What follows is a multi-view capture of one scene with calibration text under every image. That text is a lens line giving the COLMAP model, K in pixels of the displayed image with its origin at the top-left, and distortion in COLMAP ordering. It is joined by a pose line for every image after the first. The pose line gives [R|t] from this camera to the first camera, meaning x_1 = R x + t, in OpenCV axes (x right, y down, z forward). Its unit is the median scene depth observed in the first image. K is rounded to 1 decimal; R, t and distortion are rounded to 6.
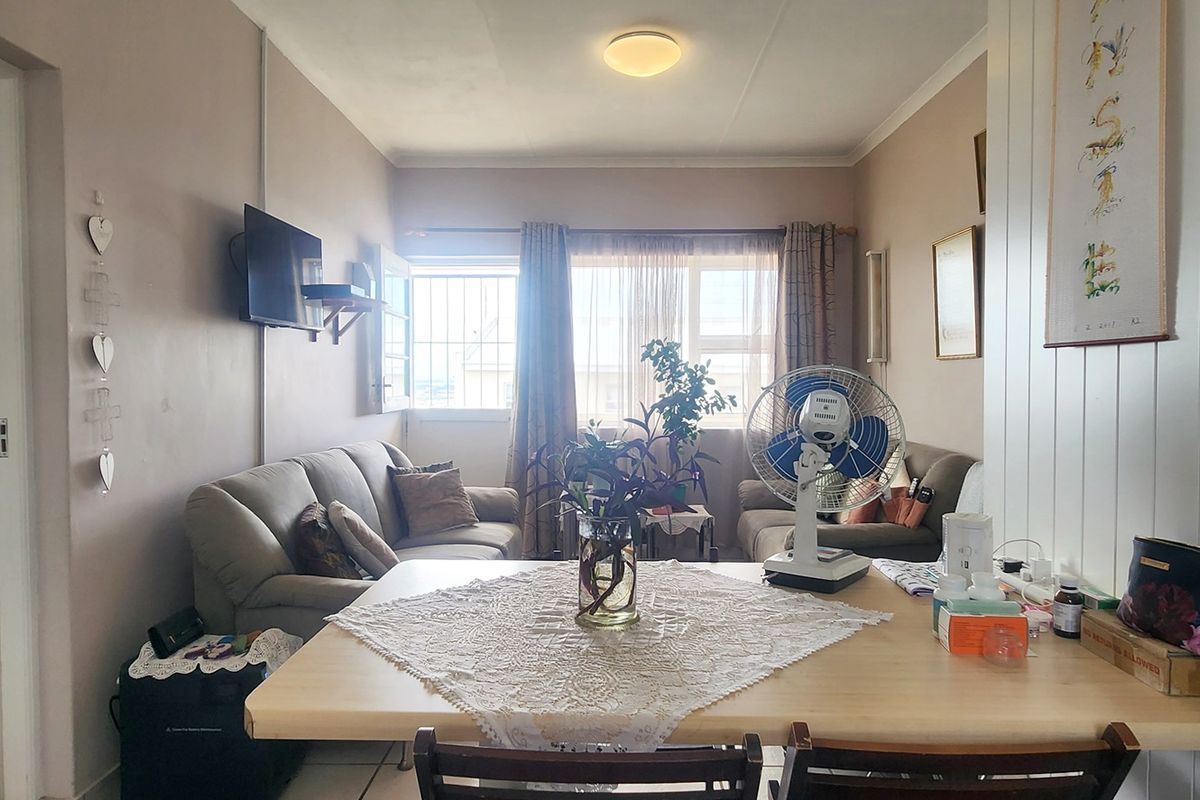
lens RADIAL K [[763.1, 0, 597.8], [0, 763.1, 396.9], [0, 0, 1]] dist [0.002706, 0.002200]
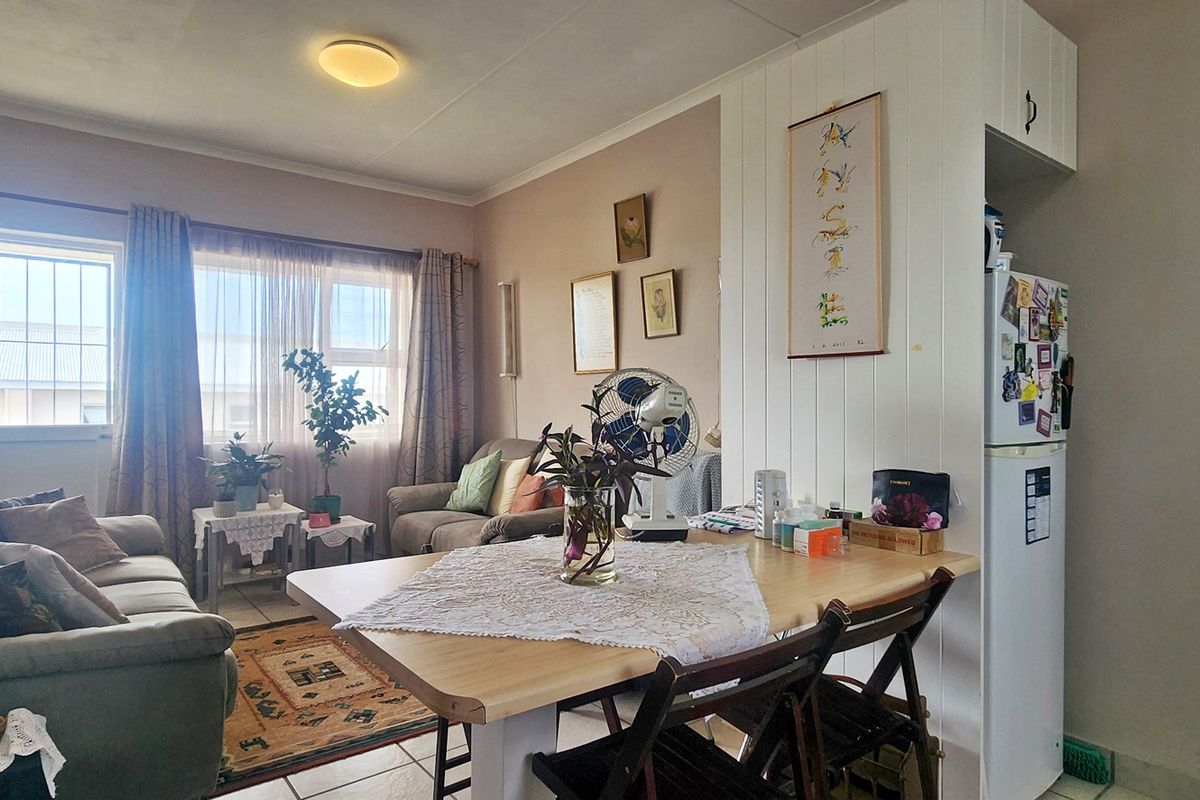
lens RADIAL K [[728.1, 0, 600.0], [0, 728.1, 400.0], [0, 0, 1]] dist [-0.000371, 0.001257]
pose [[0.763707, 0.001997, 0.645560, -0.237262], [0.015701, 0.999642, -0.021667, 0.016223], [-0.645372, 0.026683, 0.763402, 0.051928]]
